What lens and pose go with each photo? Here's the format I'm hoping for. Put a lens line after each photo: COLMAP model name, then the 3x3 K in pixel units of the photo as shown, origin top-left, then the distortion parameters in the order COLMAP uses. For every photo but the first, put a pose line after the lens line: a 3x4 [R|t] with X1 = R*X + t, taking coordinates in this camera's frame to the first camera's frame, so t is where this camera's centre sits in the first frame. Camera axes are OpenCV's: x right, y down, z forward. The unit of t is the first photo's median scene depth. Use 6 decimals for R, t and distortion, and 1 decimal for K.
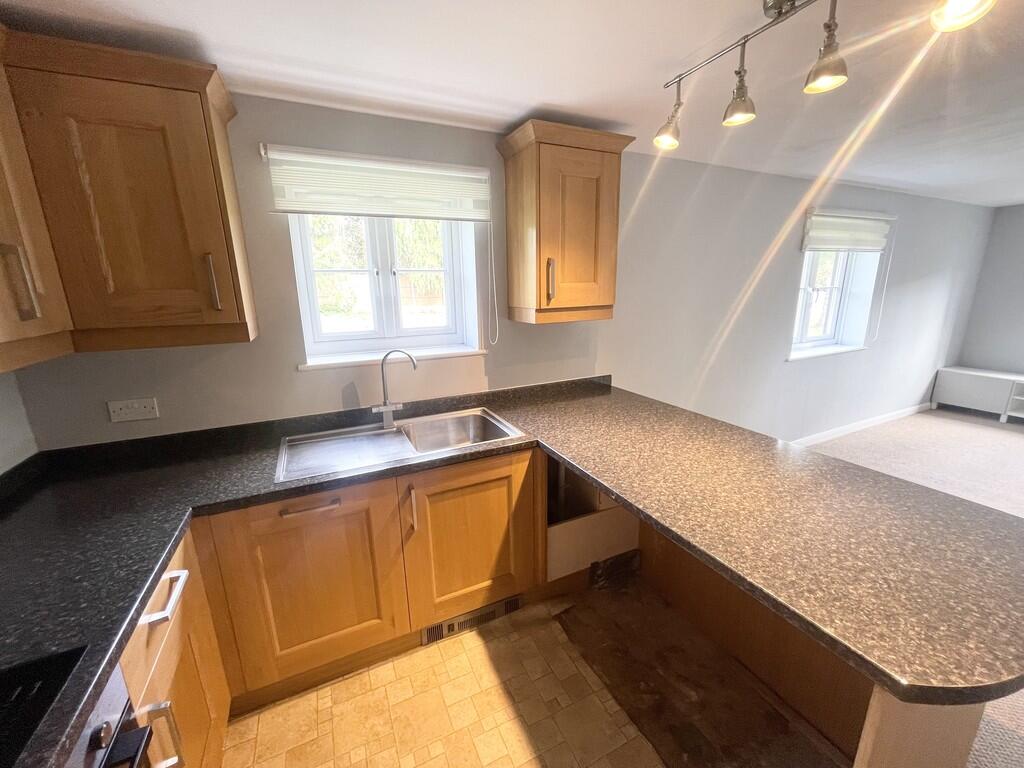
lens RADIAL K [[411.3, 0, 510.4], [0, 411.3, 384.7], [0, 0, 1]] dist [0.003415, 0.000429]
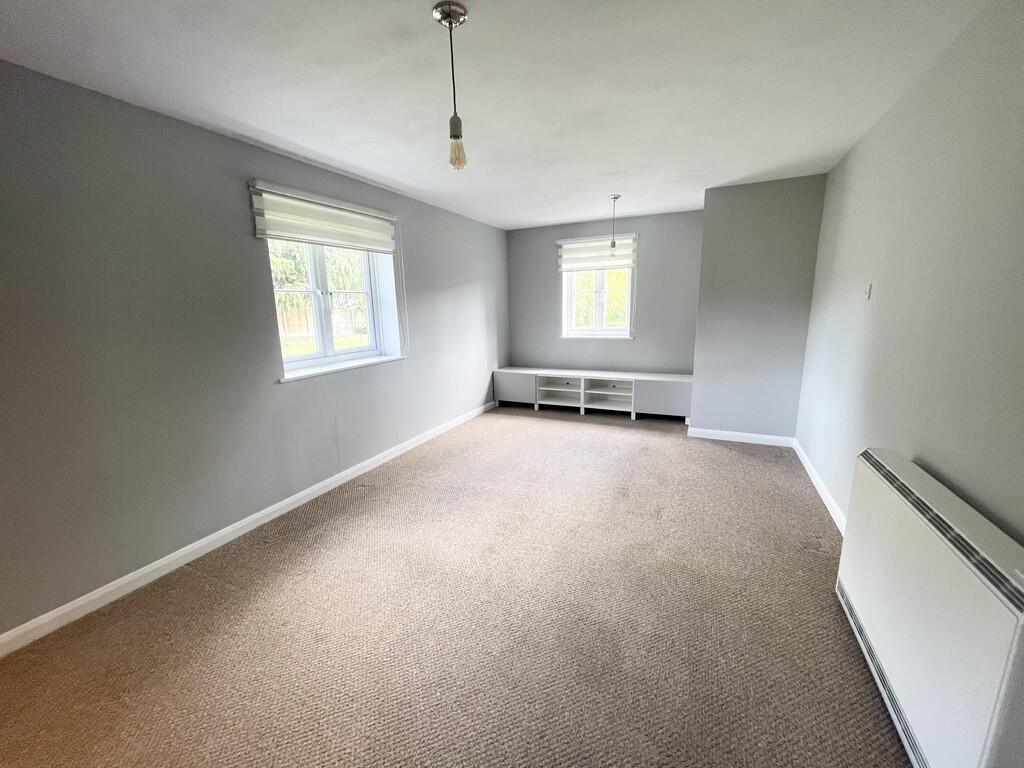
lens RADIAL K [[411.3, 0, 510.4], [0, 411.3, 384.7], [0, 0, 1]] dist [0.003415, 0.000429]
pose [[0.784932, -0.119577, 0.607933, 0.485043], [0.154160, 0.988035, -0.004703, 0.014365], [-0.600097, 0.097410, 0.793974, 0.124905]]
